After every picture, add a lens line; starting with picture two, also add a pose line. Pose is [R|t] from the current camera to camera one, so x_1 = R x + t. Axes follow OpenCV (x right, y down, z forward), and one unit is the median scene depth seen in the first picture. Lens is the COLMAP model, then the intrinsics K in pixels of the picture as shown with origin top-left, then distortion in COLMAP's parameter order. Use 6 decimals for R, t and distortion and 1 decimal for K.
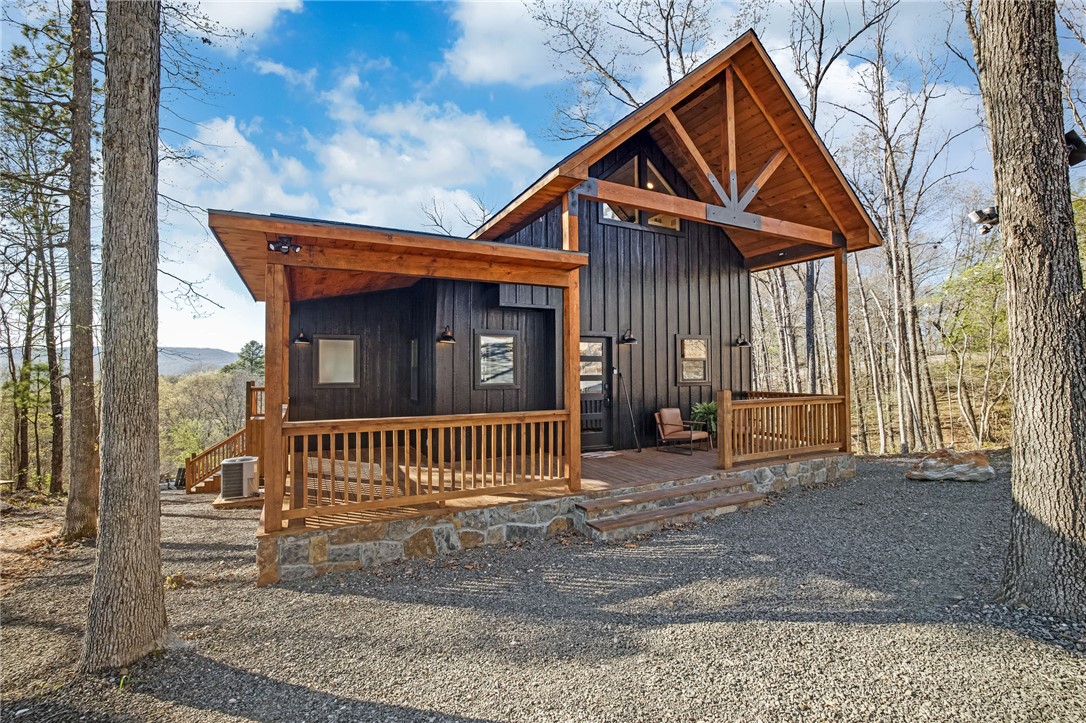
lens RADIAL K [[504.7, 0, 537.5], [0, 504.7, 360.4], [0, 0, 1]] dist [-0.058751, 0.021382]
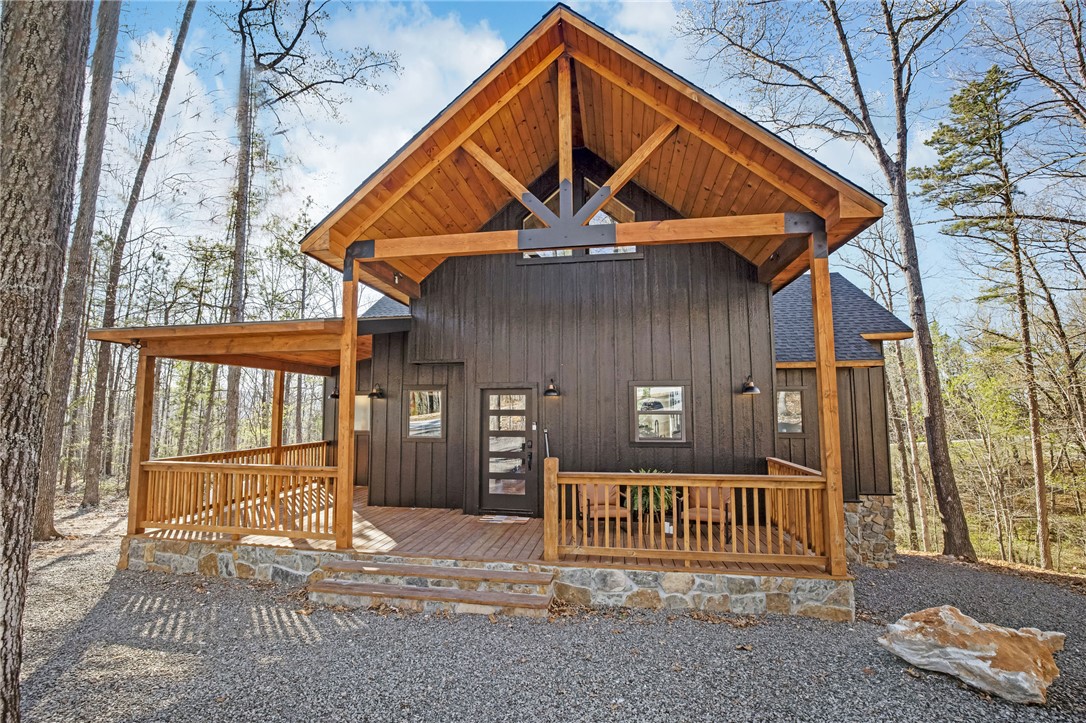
lens RADIAL K [[504.7, 0, 537.5], [0, 504.7, 360.4], [0, 0, 1]] dist [-0.058751, 0.021382]
pose [[0.779758, -0.056541, -0.623522, 1.063453], [0.011854, 0.997069, -0.075590, -0.039965], [0.625968, 0.051550, 0.778143, 0.457684]]
